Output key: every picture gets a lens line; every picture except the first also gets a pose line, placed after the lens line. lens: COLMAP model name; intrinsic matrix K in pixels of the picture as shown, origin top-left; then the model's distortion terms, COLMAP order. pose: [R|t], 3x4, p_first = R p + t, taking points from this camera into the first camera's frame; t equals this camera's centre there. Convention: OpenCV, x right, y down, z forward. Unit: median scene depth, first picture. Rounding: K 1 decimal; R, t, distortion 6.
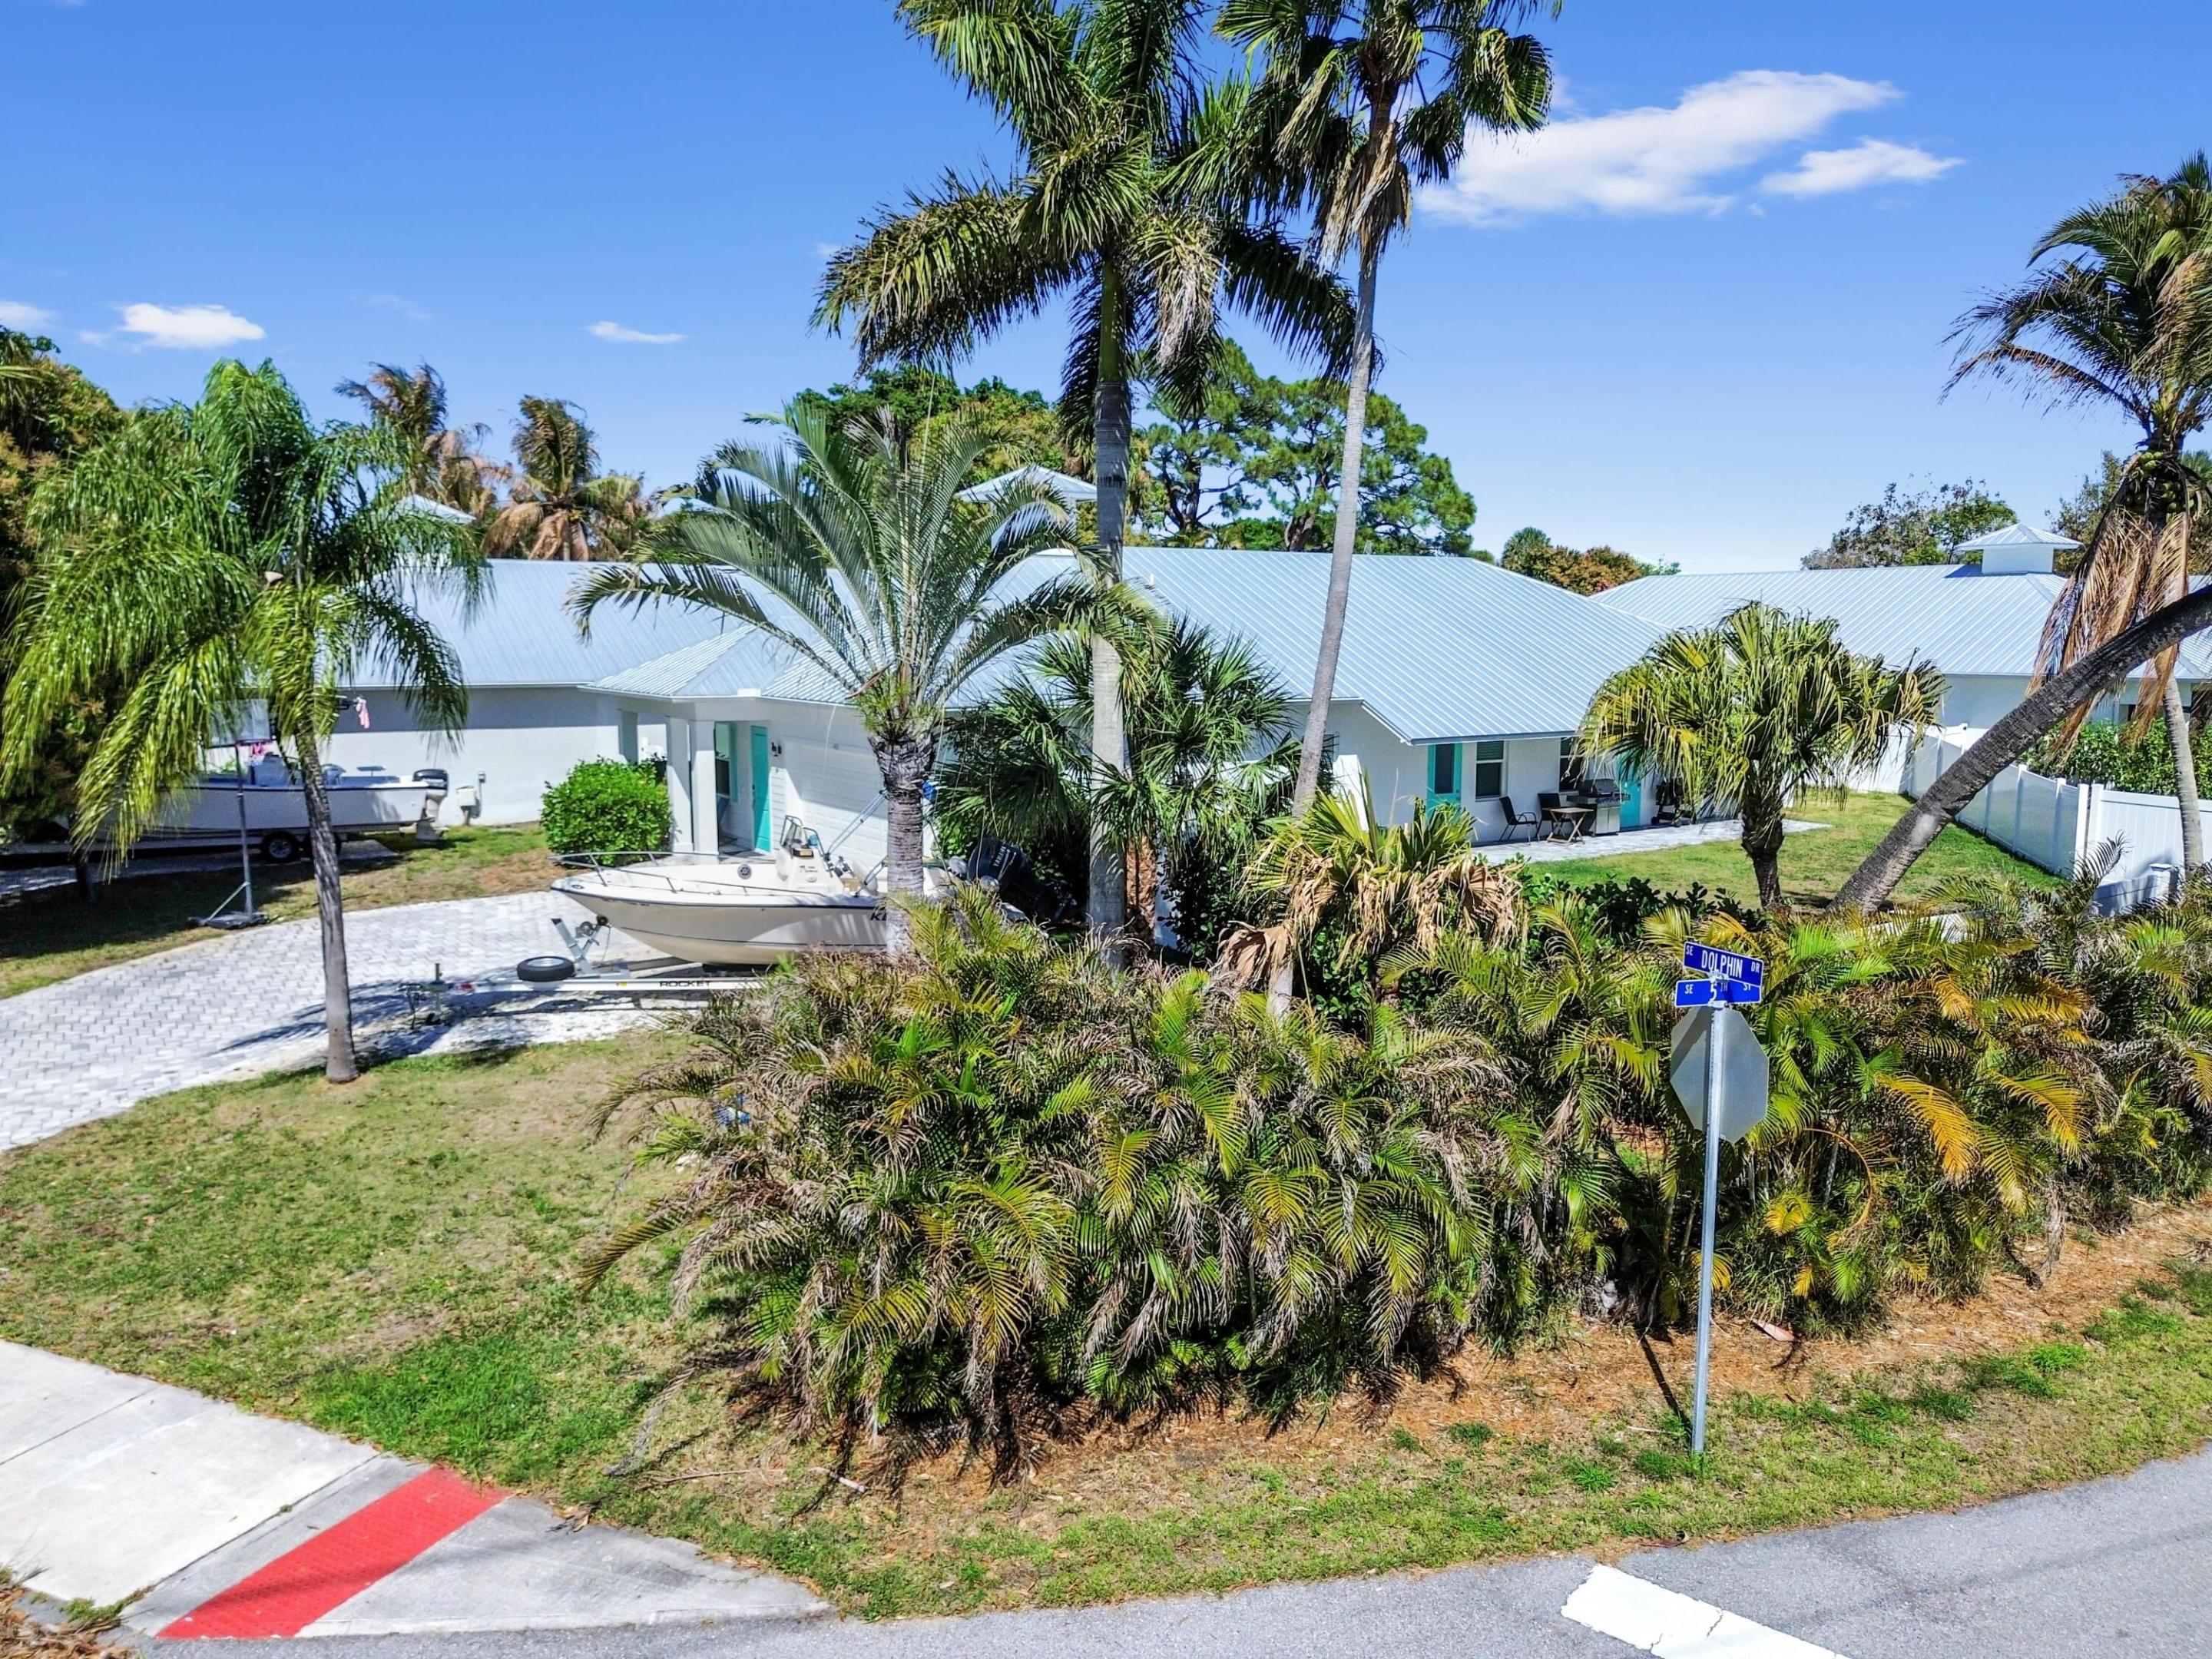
lens RADIAL K [[1562.0, 0, 1128.2], [0, 1562.0, 825.4], [0, 0, 1]] dist [0.079303, -0.086123]
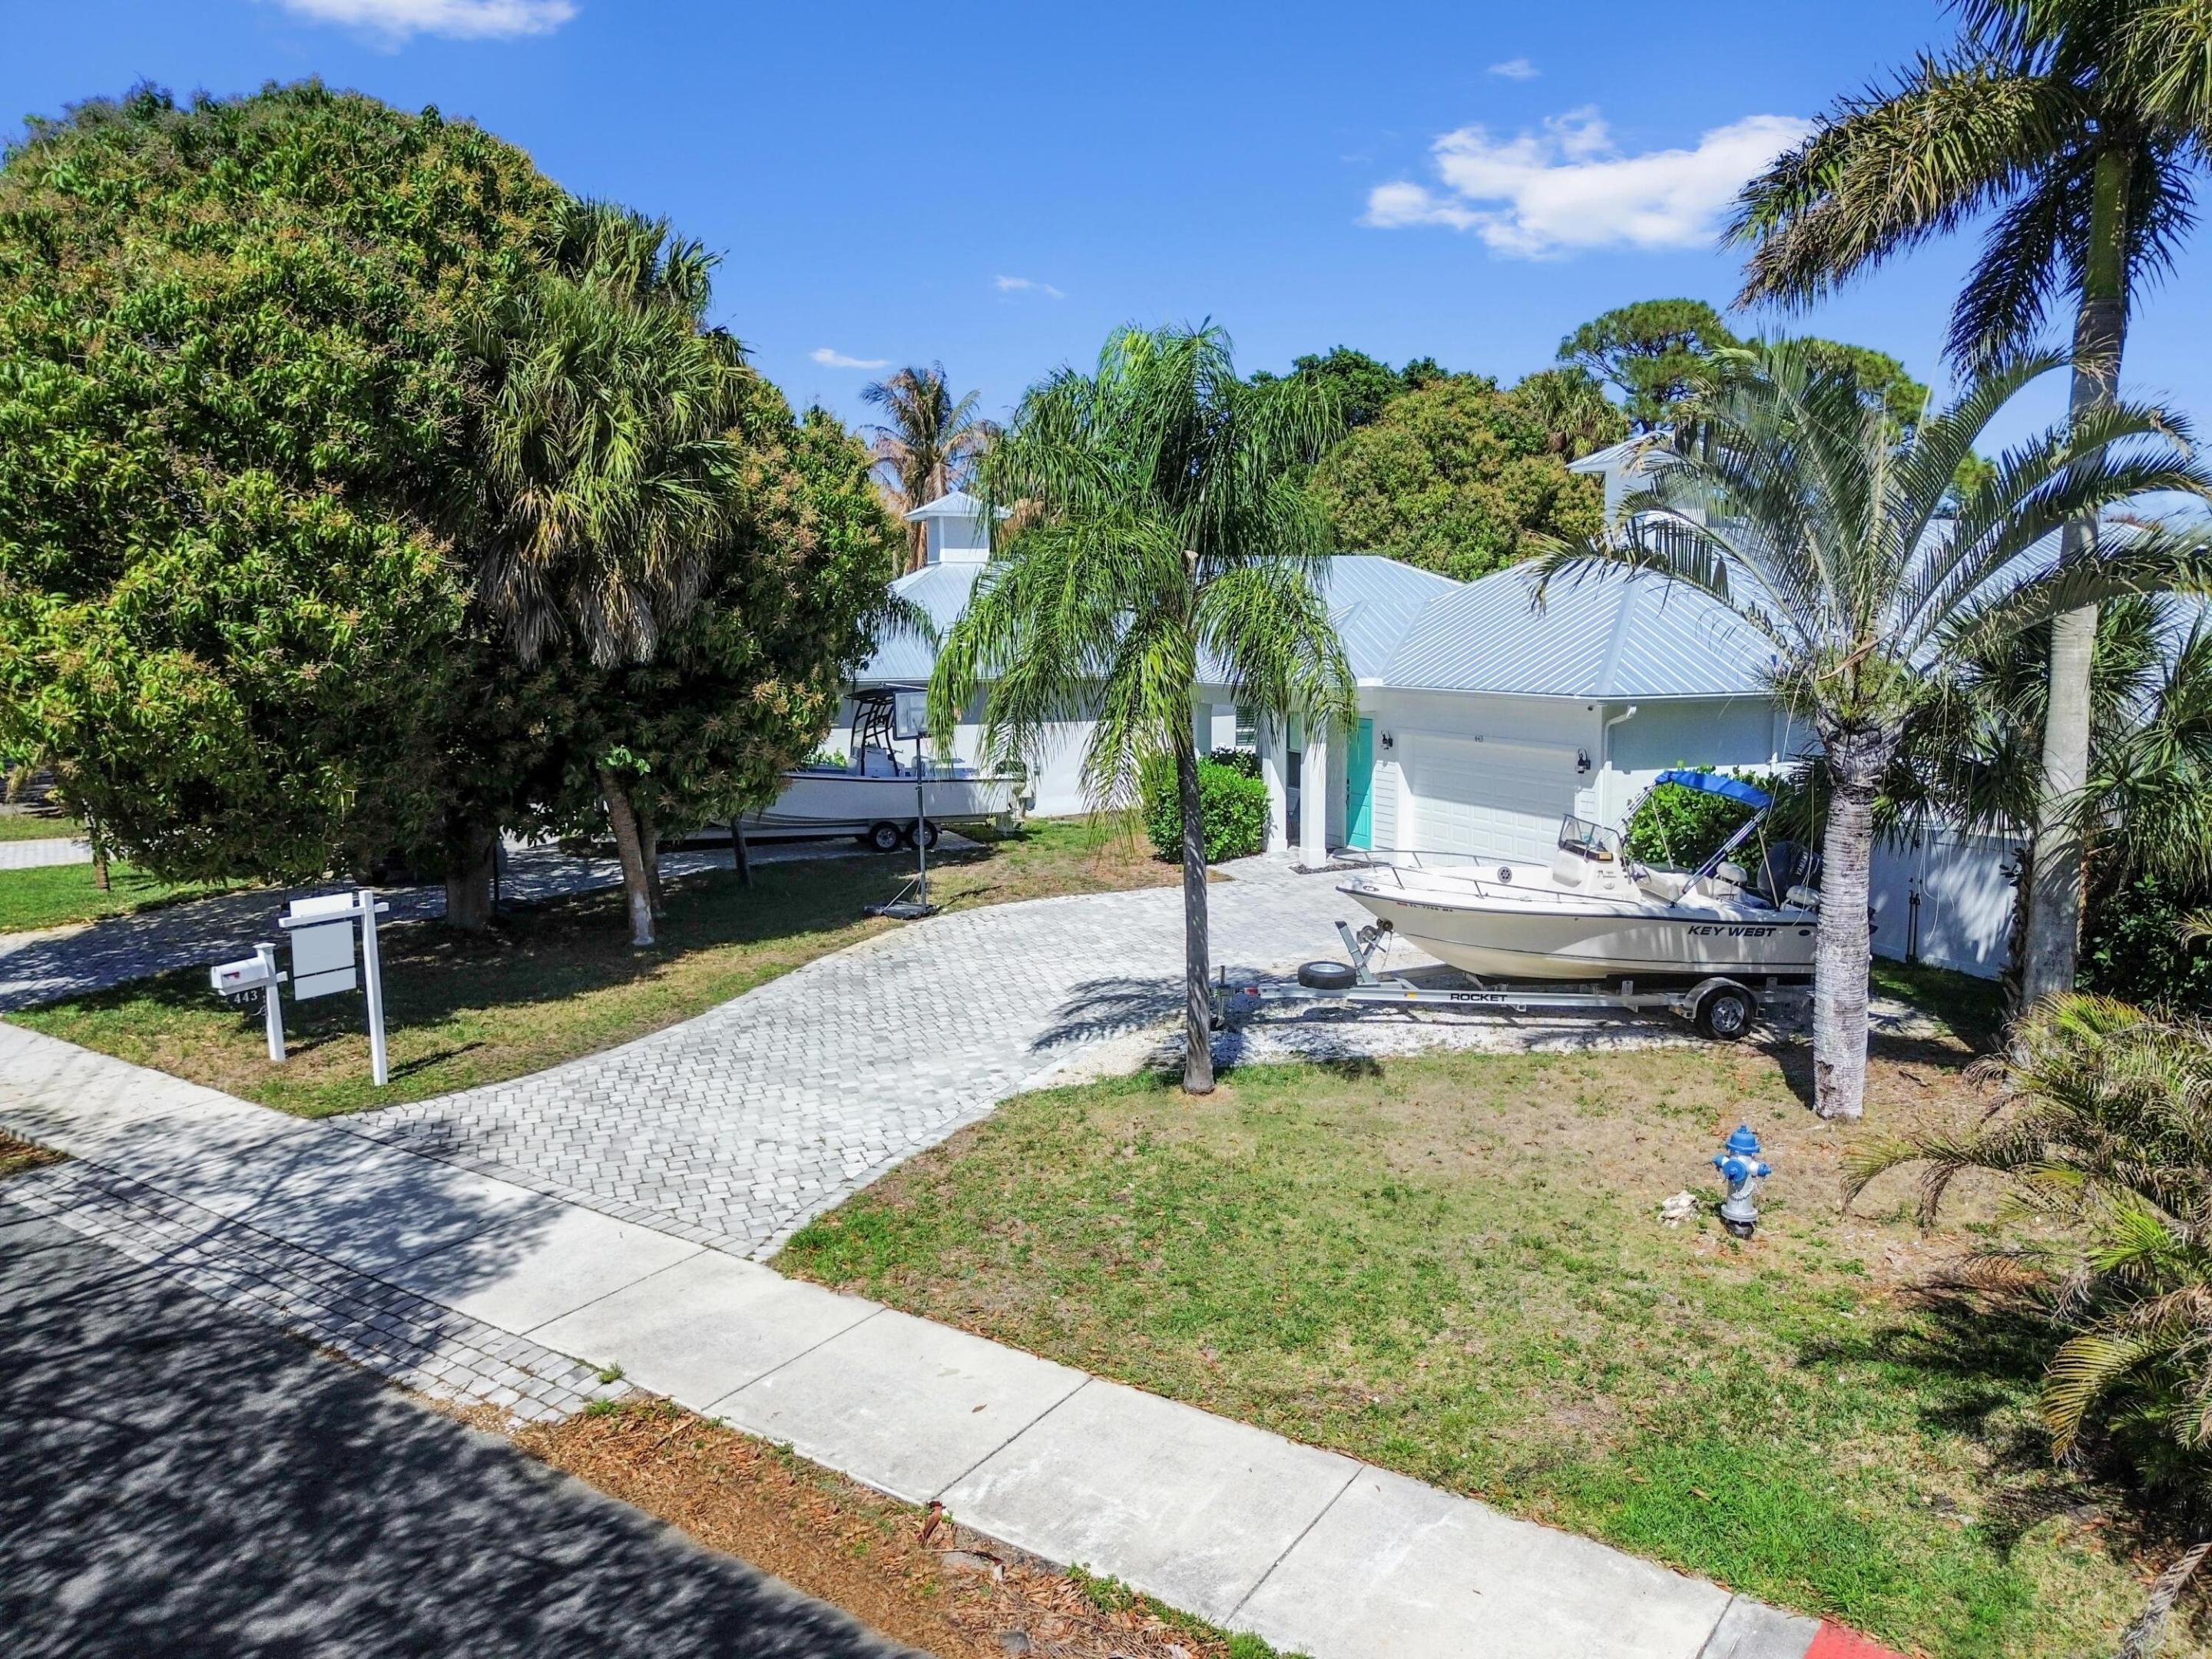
lens RADIAL K [[1562.0, 0, 1128.2], [0, 1562.0, 825.4], [0, 0, 1]] dist [0.079303, -0.086123]
pose [[0.980904, 0.013235, -0.194043, -0.295090], [-0.012517, 0.999910, 0.004927, -0.001069], [0.194091, -0.002404, 0.980981, 0.064655]]
